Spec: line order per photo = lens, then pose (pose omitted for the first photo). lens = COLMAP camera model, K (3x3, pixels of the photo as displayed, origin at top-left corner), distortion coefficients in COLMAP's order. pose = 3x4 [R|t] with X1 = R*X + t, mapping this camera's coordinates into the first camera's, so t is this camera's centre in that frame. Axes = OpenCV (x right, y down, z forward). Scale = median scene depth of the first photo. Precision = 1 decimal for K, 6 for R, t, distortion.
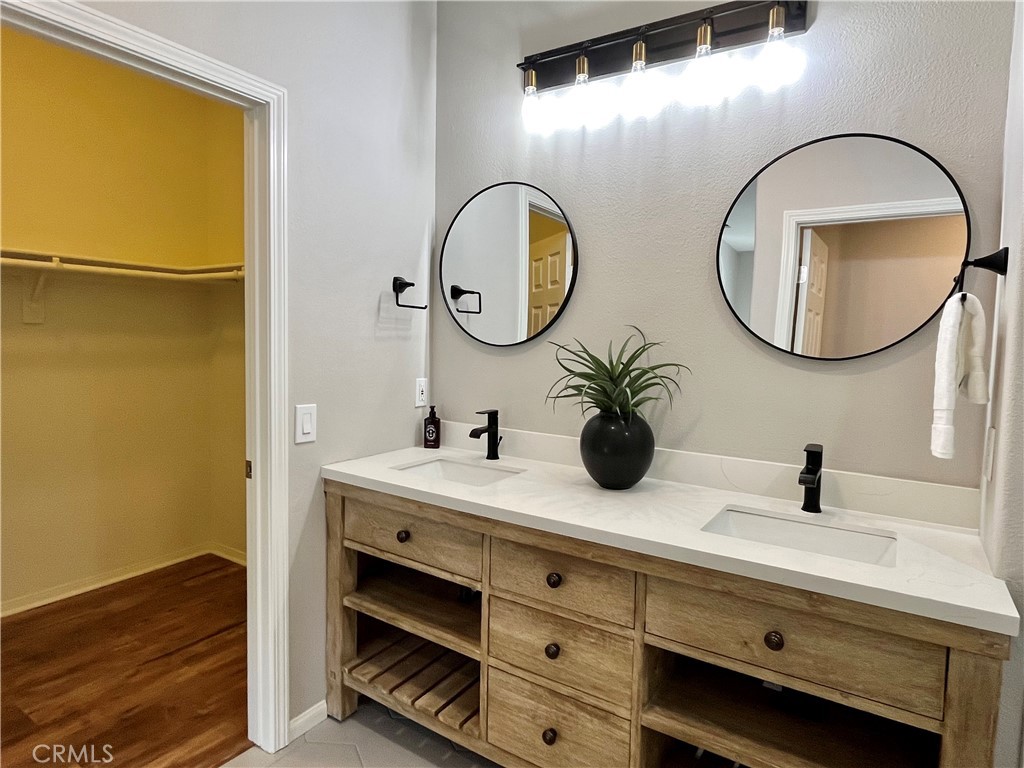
lens RADIAL K [[592.4, 0, 505.6], [0, 592.4, 367.6], [0, 0, 1]] dist [-0.001585, -0.002195]
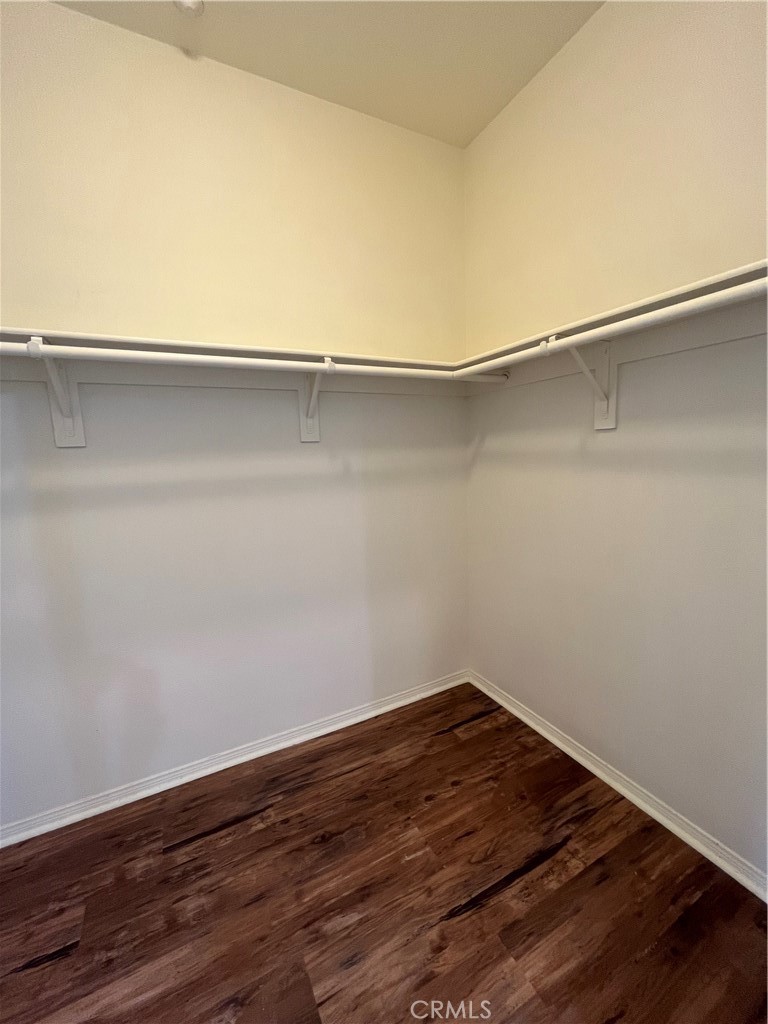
lens RADIAL K [[425.9, 0, 384.0], [0, 425.9, 512.0], [0, 0, 1]] dist [-0.006118, -0.000122]
pose [[0.869916, 0.026578, -0.492483, -0.392932], [0.020313, 0.995769, 0.089621, -0.024111], [0.492781, -0.087967, 0.865695, 0.504370]]
